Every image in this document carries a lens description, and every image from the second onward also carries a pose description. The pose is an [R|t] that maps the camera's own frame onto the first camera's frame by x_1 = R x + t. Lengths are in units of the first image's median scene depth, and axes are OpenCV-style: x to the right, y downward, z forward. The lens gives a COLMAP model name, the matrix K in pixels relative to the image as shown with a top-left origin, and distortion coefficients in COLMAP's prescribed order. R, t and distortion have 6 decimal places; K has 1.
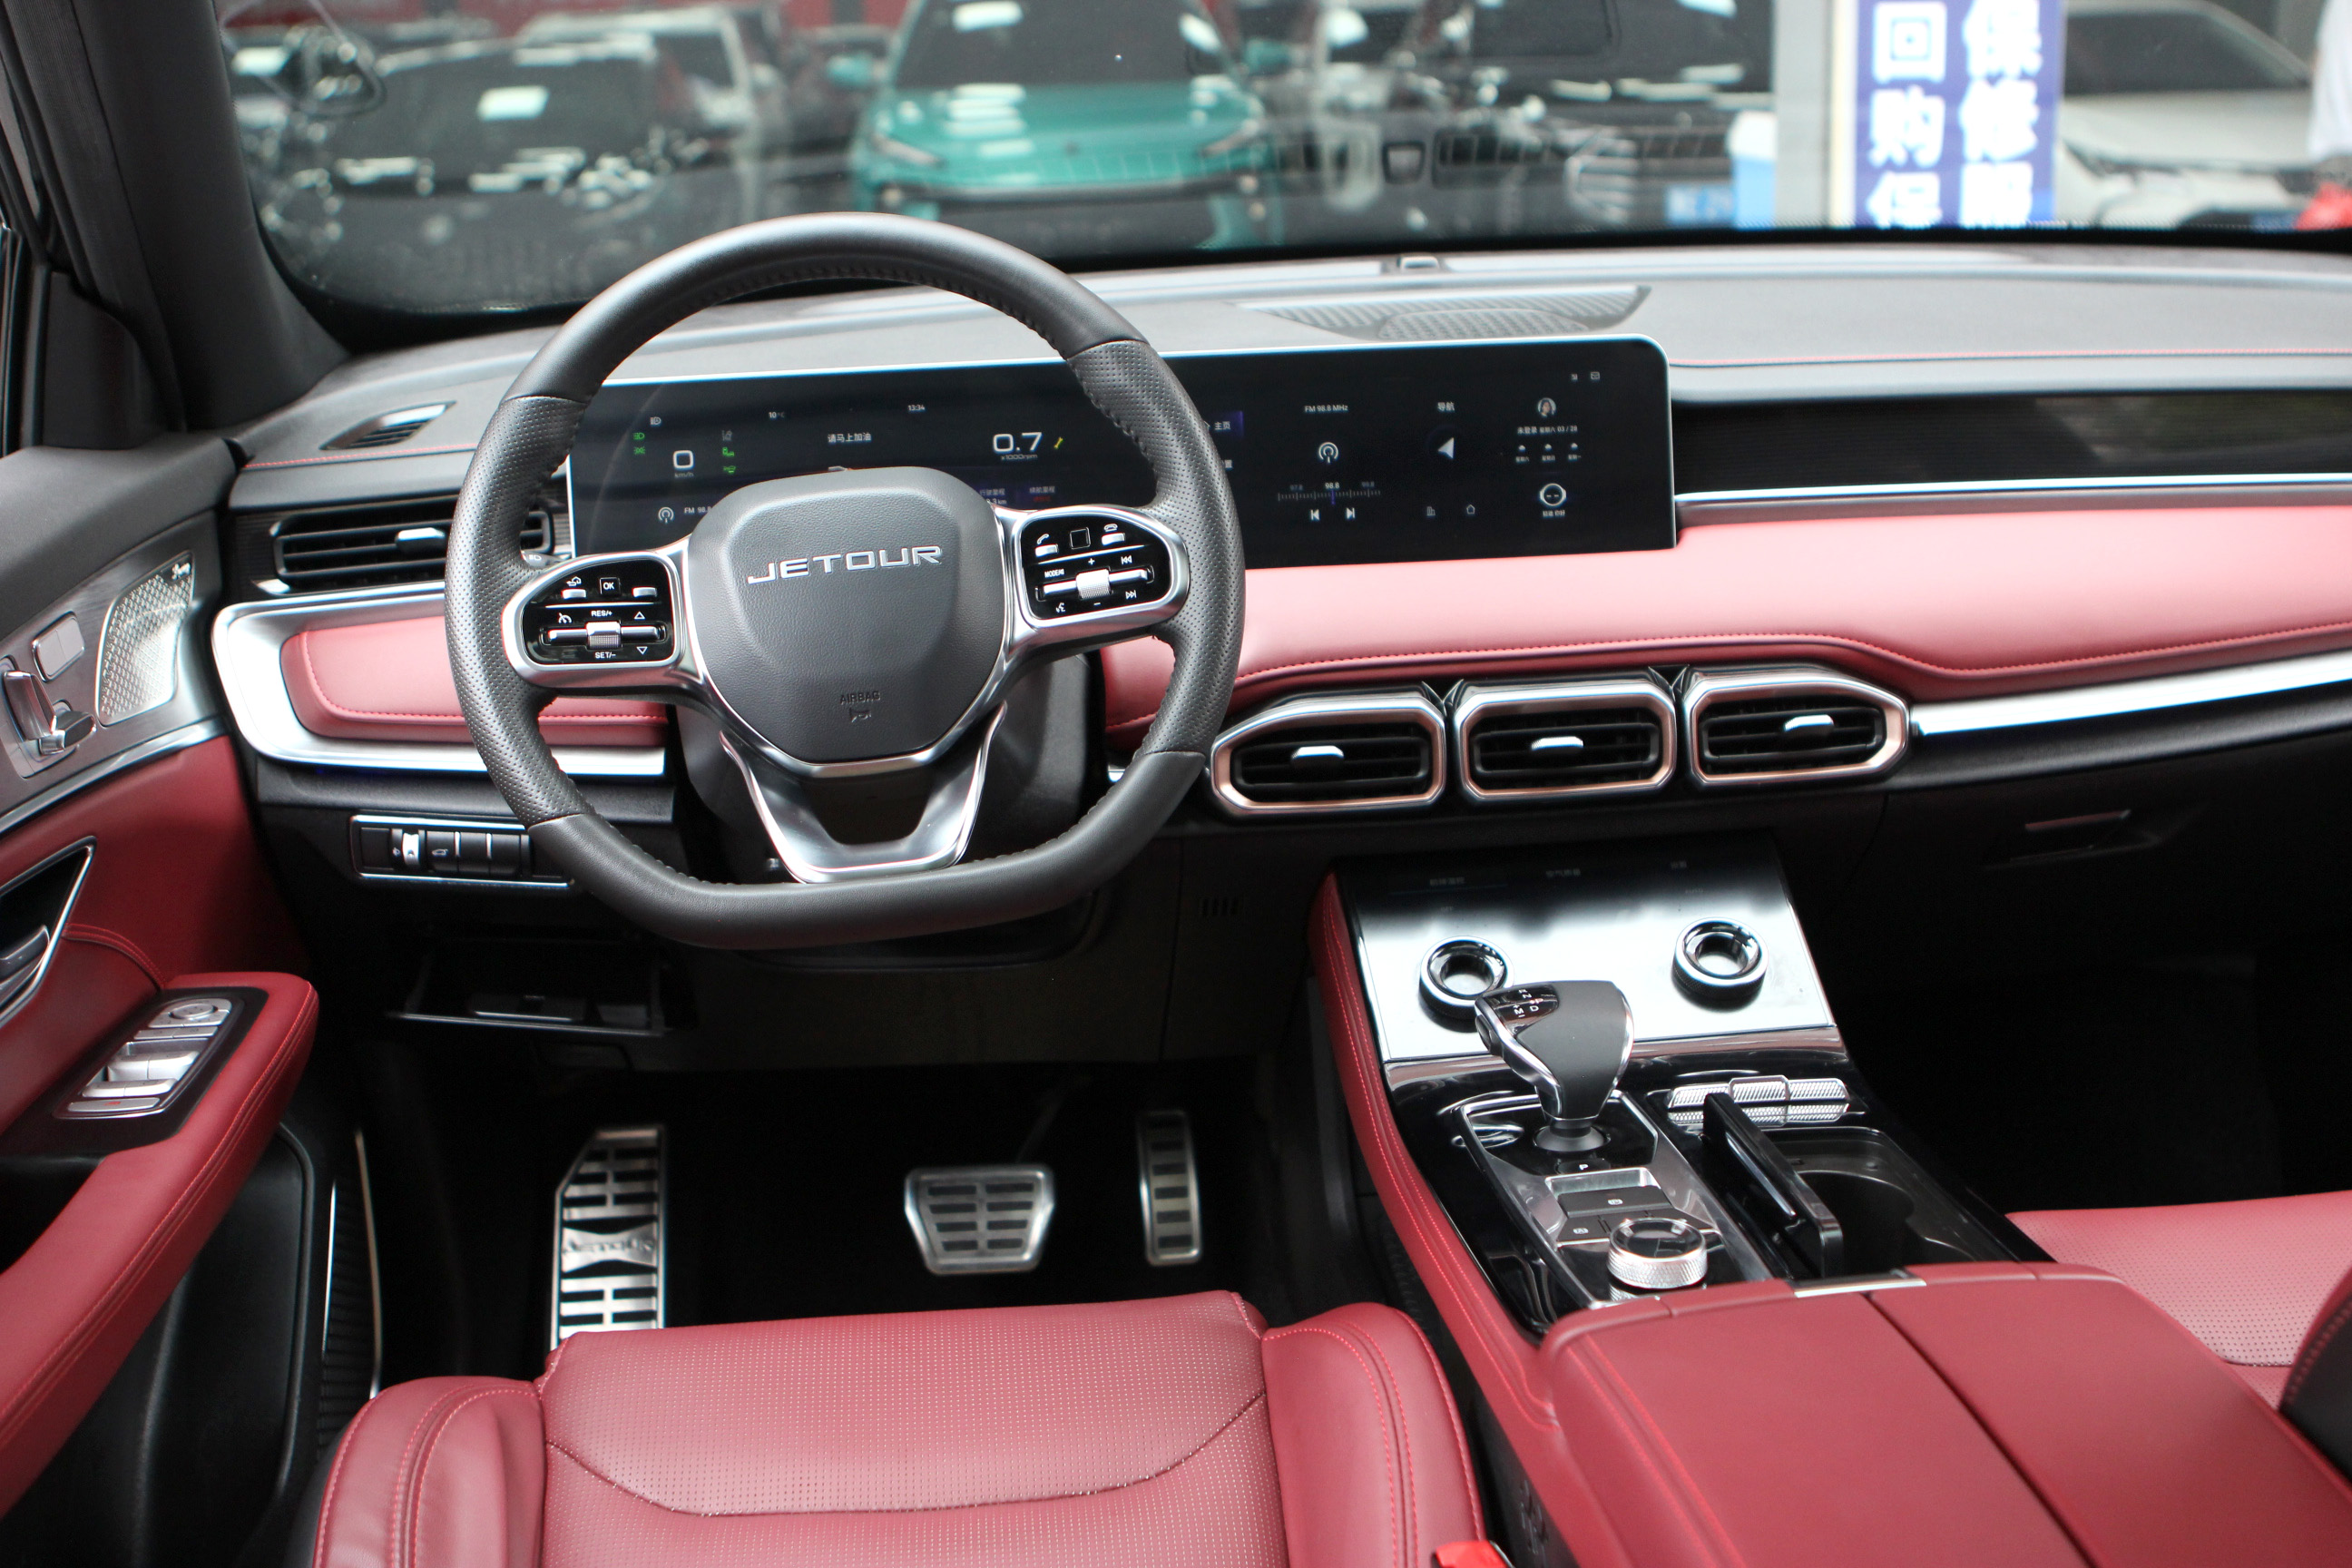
lens RADIAL K [[2628.0, 0, 1170.8], [0, 2628.0, 797.0], [0, 0, 1]] dist [-0.095553, 0.000000]
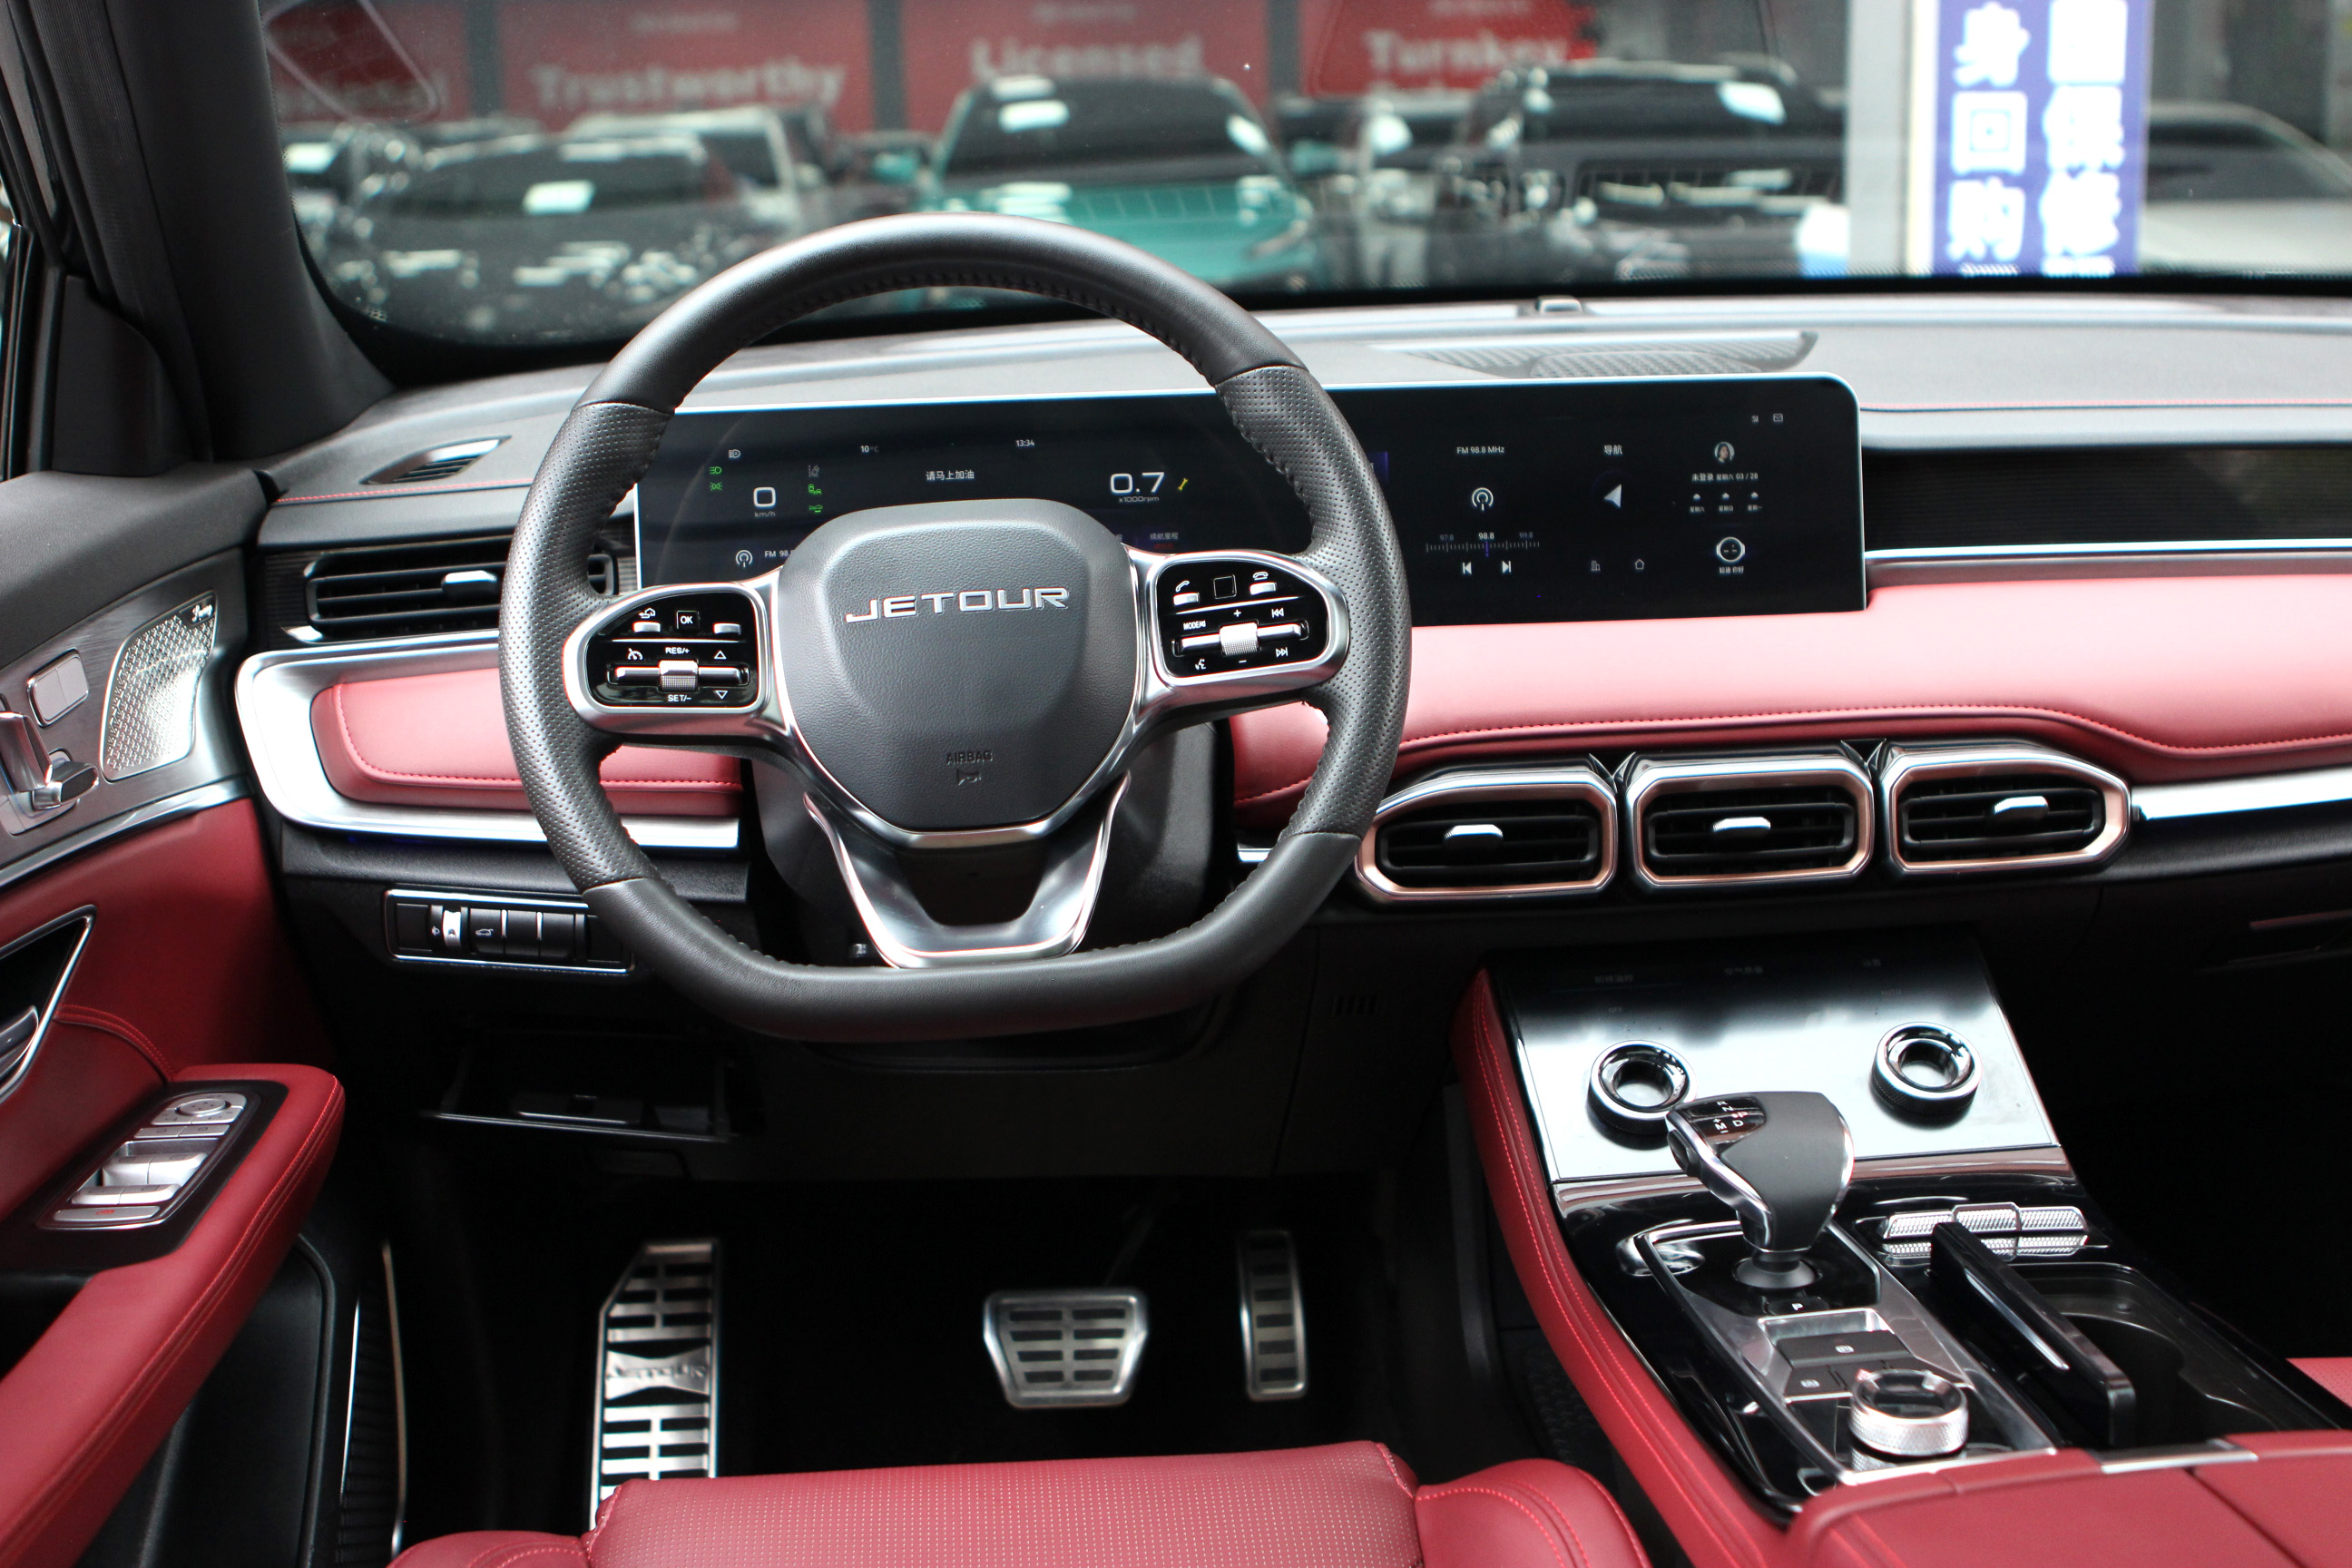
lens RADIAL K [[2626.5, 0, 1176.9], [0, 2626.5, 795.5], [0, 0, 1]] dist [-0.094634, 0.000000]
pose [[0.999894, 0.011444, -0.009053, -0.036121], [-0.011807, 0.999083, -0.041146, 0.008410], [0.008574, 0.041249, 0.999112, 0.109719]]
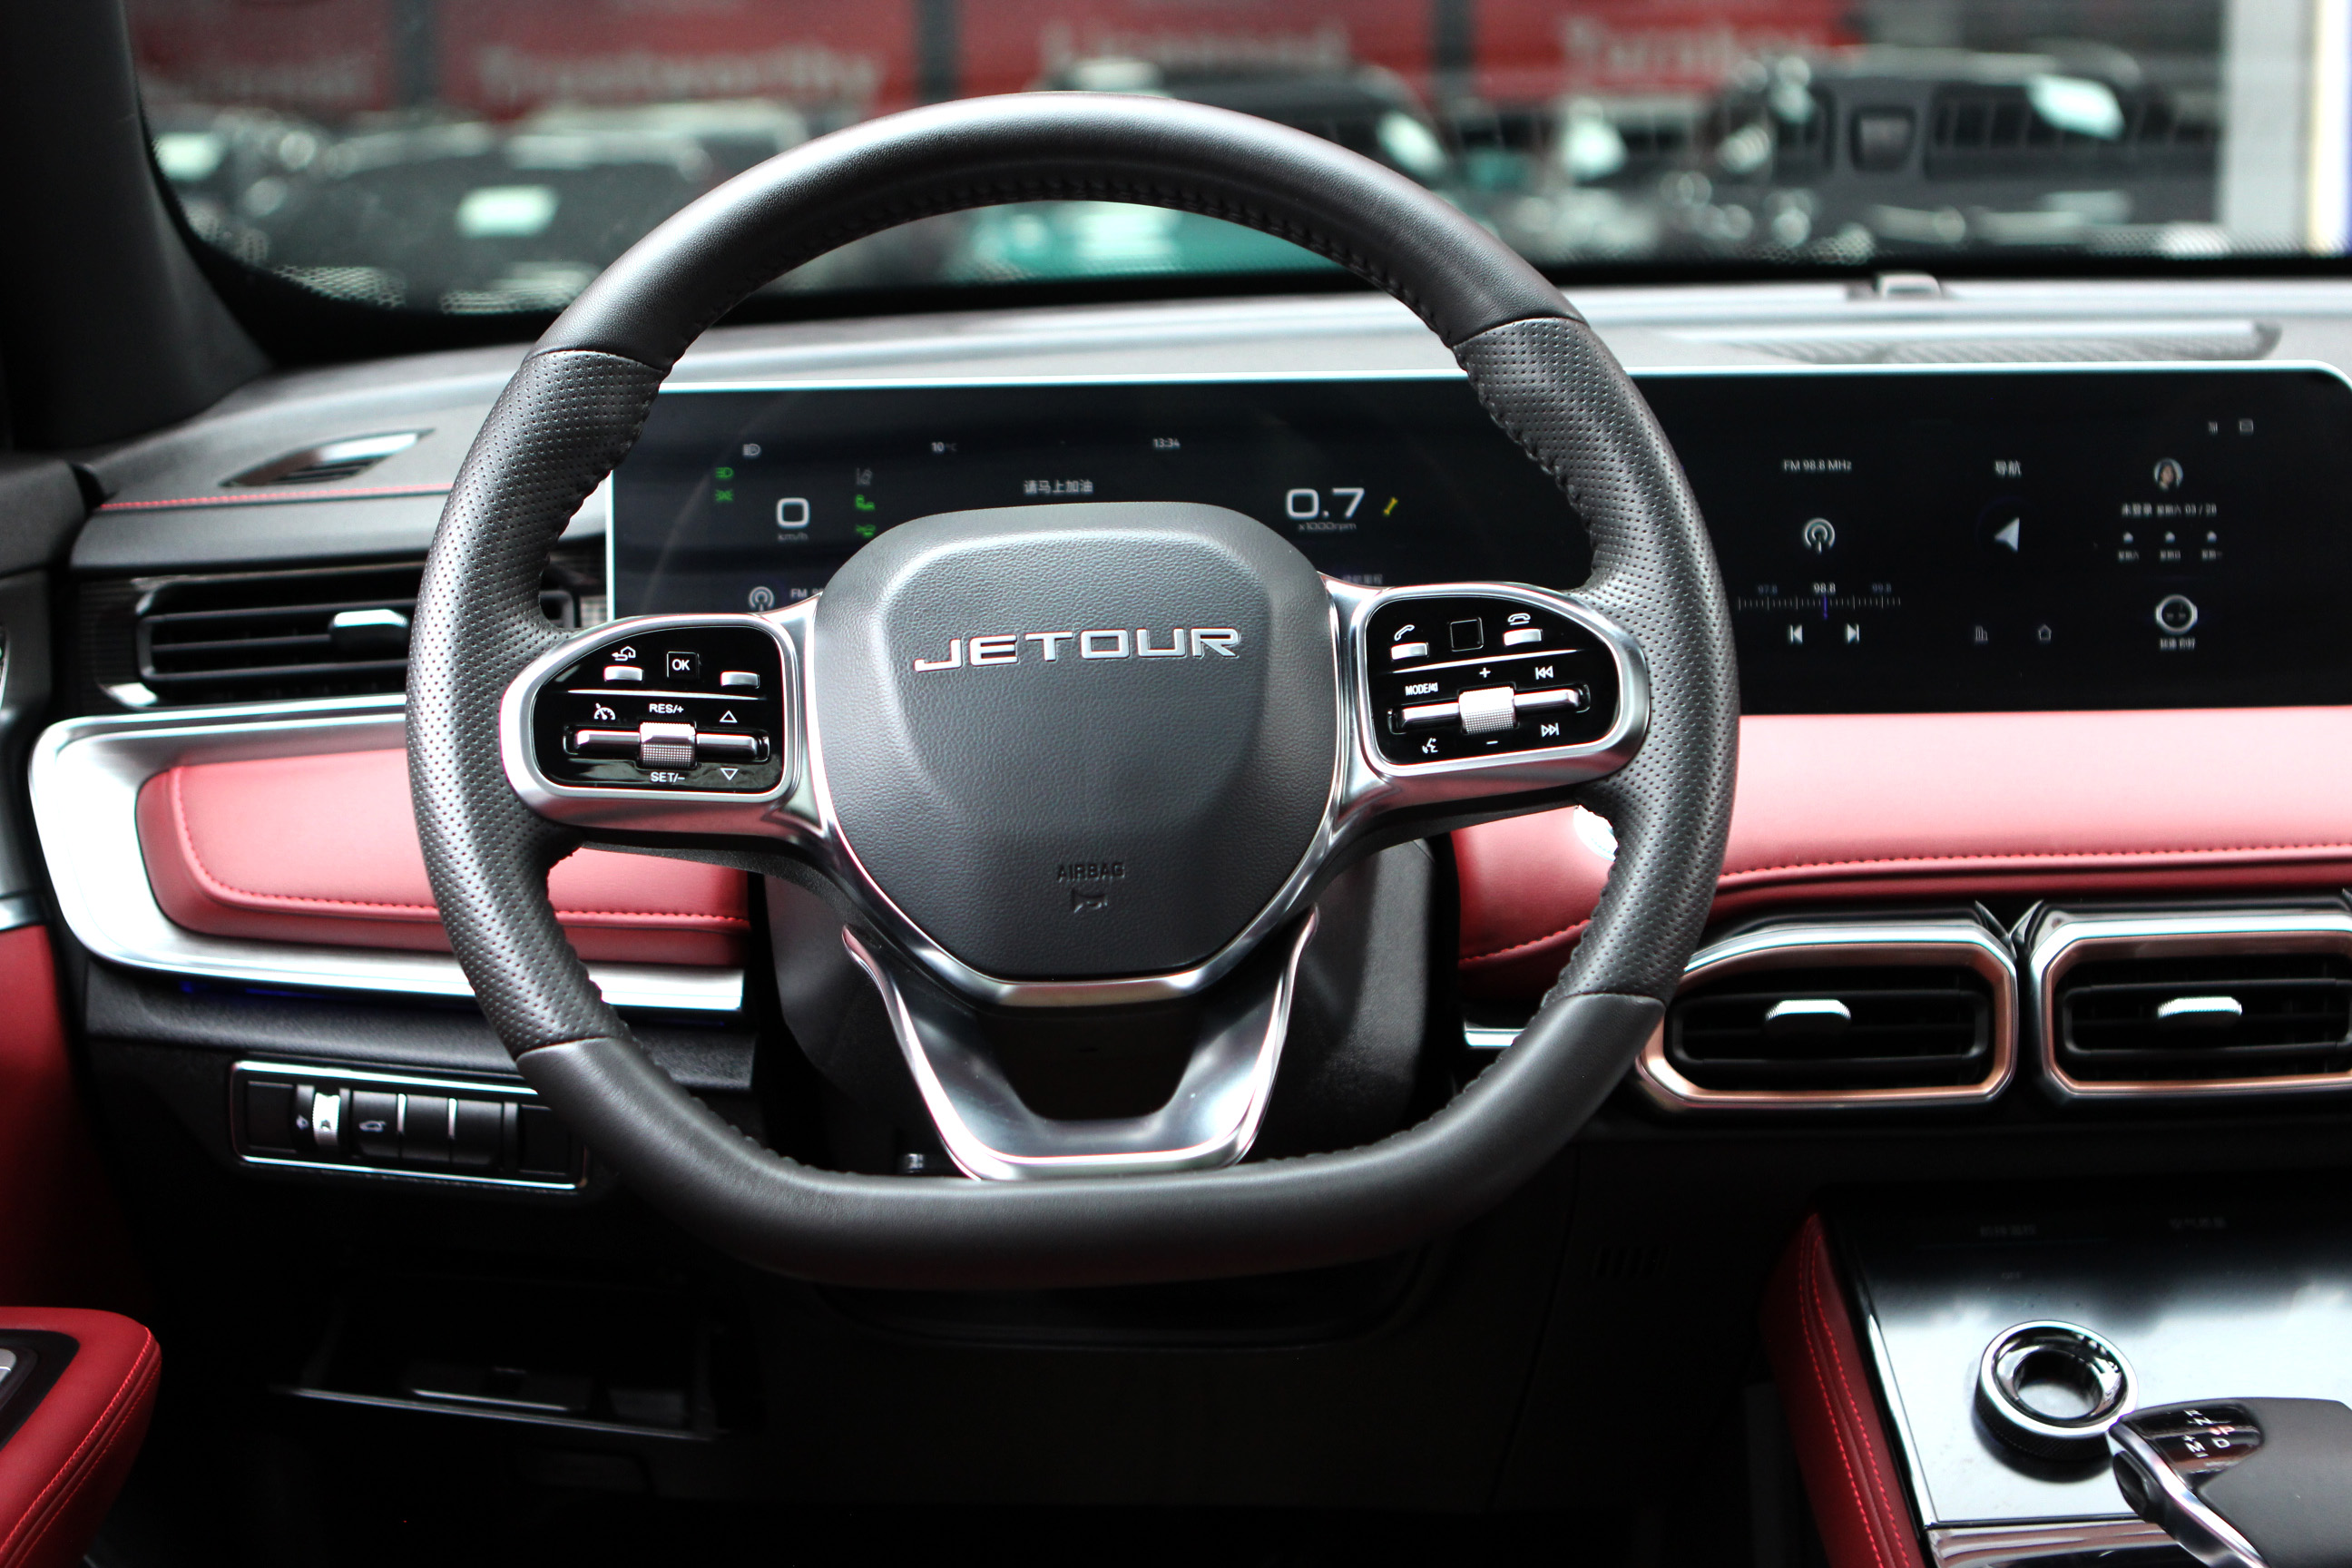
lens RADIAL K [[3434.7, 0, 1184.1], [0, 3434.7, 788.7], [0, 0, 1]] dist [-0.068847, 0.000000]
pose [[0.998660, 0.030127, -0.042083, -0.056353], [-0.034438, 0.993794, -0.105775, 0.020886], [0.038635, 0.107083, 0.993499, 0.193565]]
